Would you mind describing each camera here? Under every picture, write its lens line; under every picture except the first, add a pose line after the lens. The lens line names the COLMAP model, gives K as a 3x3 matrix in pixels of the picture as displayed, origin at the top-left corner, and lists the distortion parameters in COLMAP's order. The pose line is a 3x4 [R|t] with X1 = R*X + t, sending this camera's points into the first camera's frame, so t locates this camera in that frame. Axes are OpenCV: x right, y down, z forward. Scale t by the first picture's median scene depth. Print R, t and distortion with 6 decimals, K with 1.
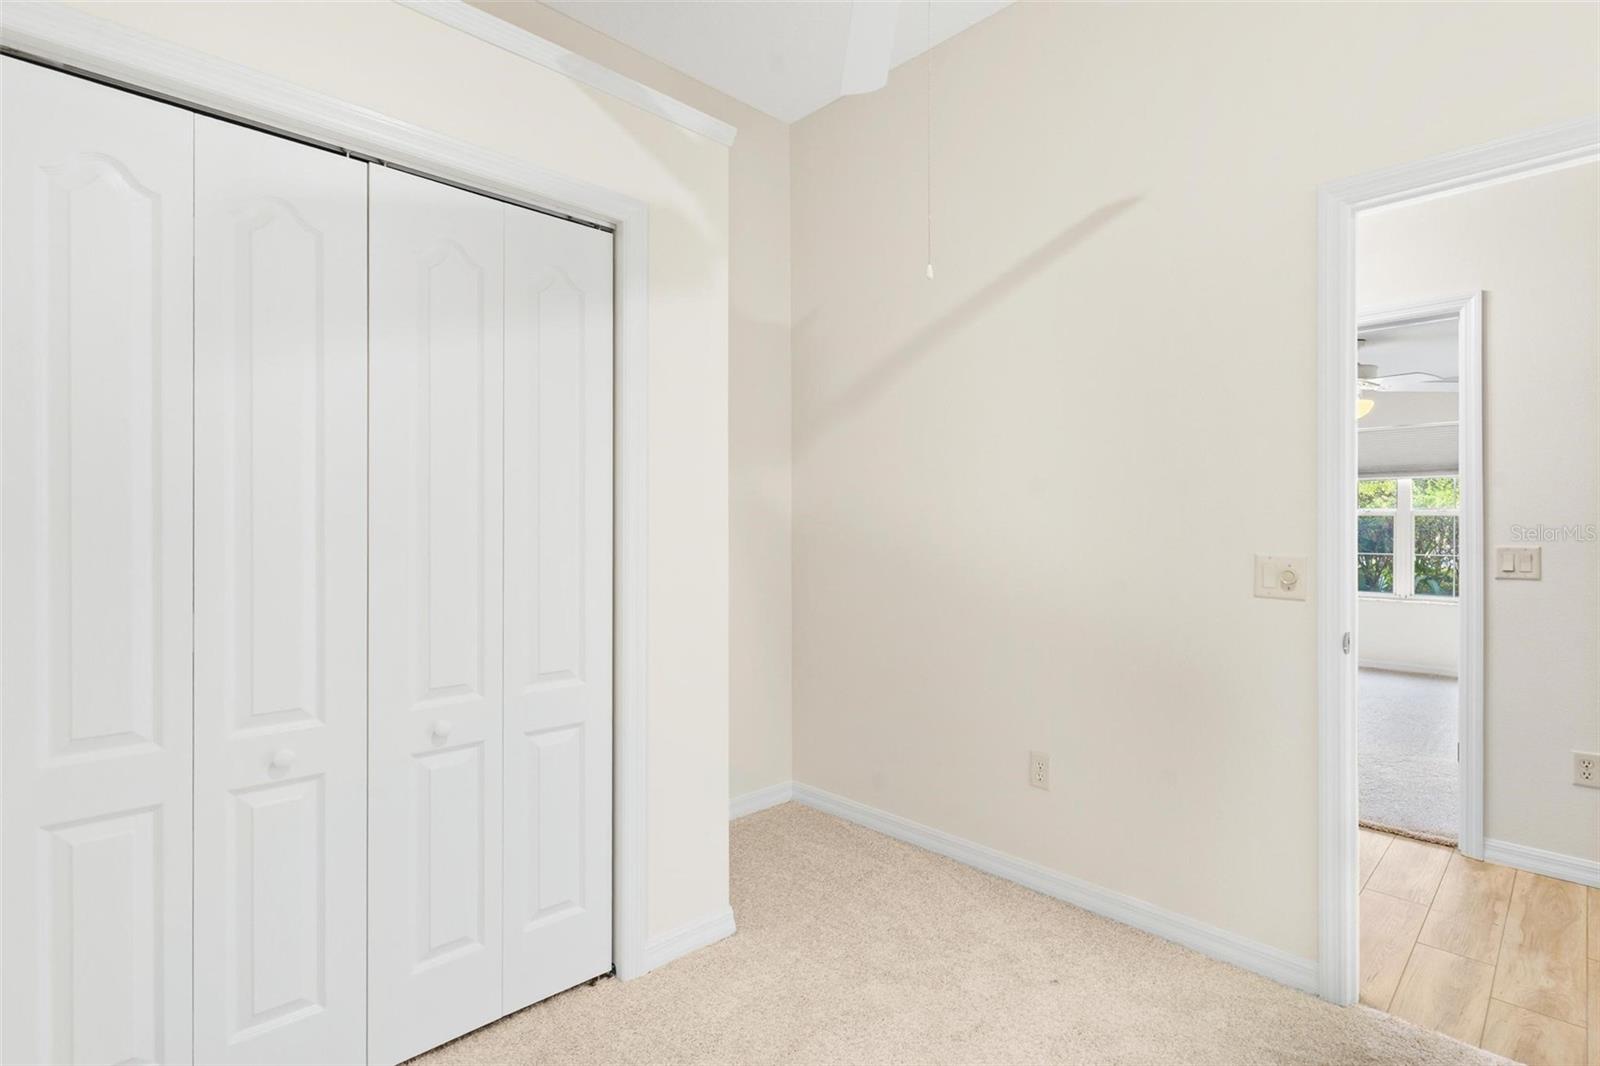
lens RADIAL K [[771.2, 0, 800.2], [0, 771.2, 512.8], [0, 0, 1]] dist [-0.000854, 0.000366]
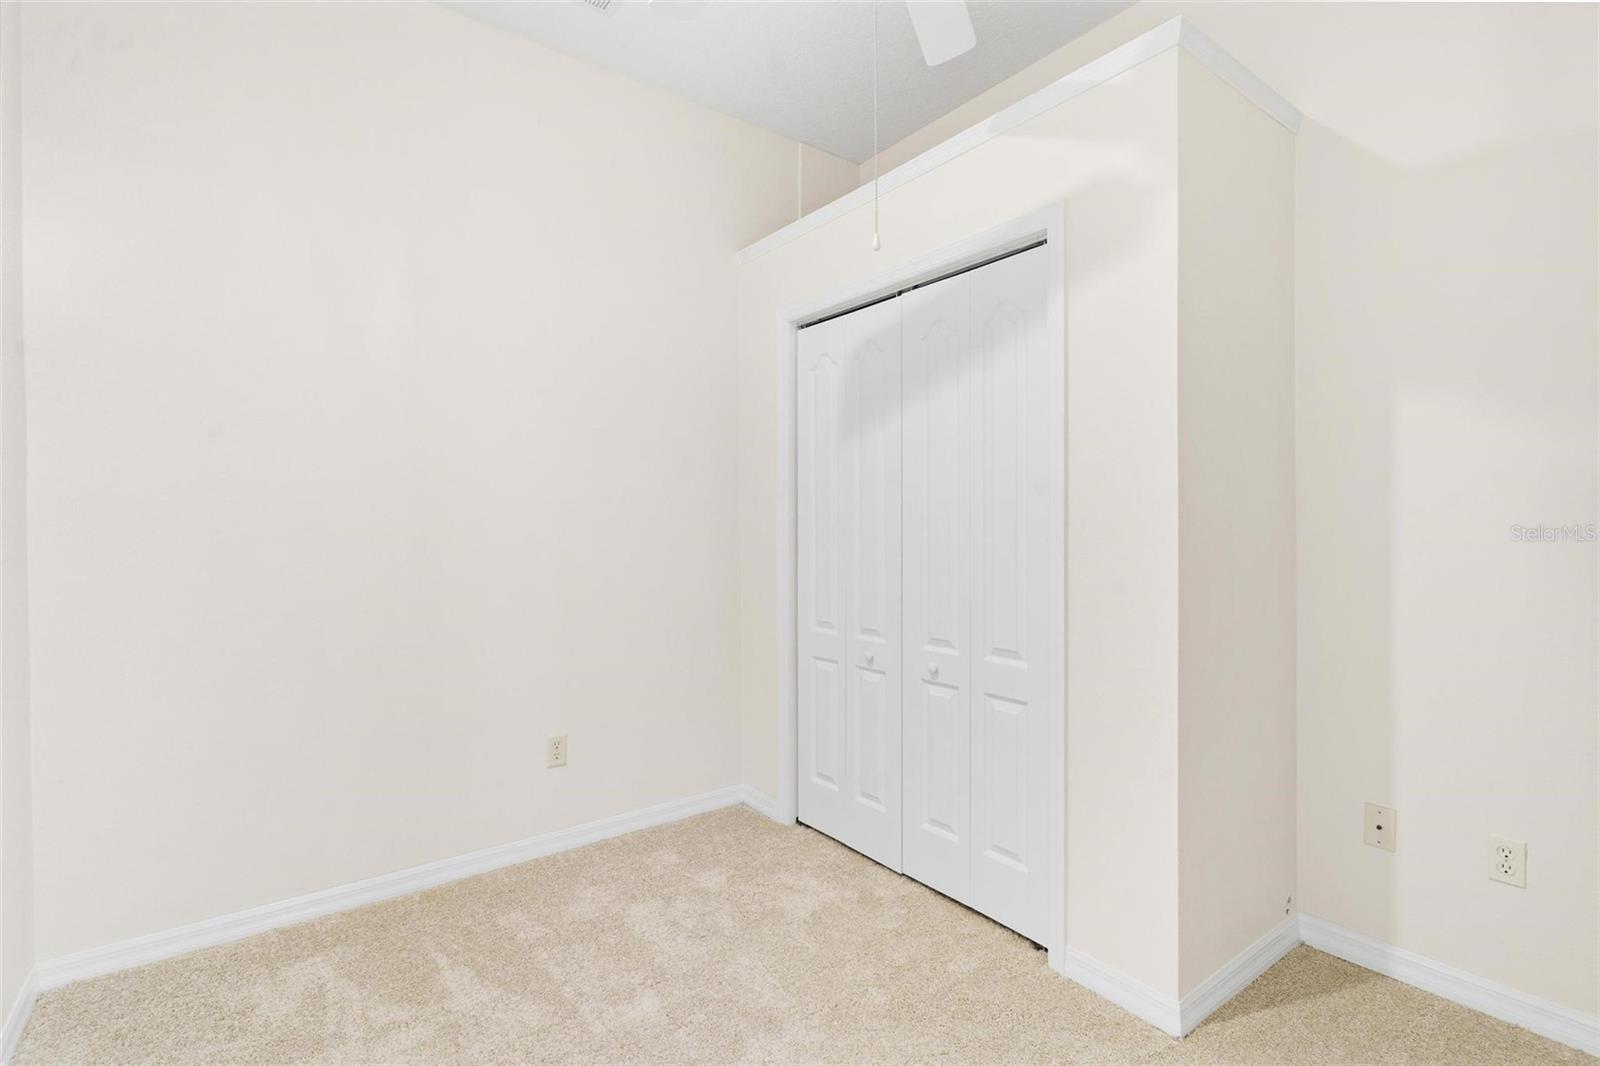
lens RADIAL K [[771.2, 0, 800.2], [0, 771.2, 512.8], [0, 0, 1]] dist [-0.000854, 0.000366]
pose [[-0.127161, -0.013134, -0.991795, 0.962578], [0.023238, 0.999598, -0.016217, 0.011586], [0.991610, -0.025109, -0.126804, 0.926485]]
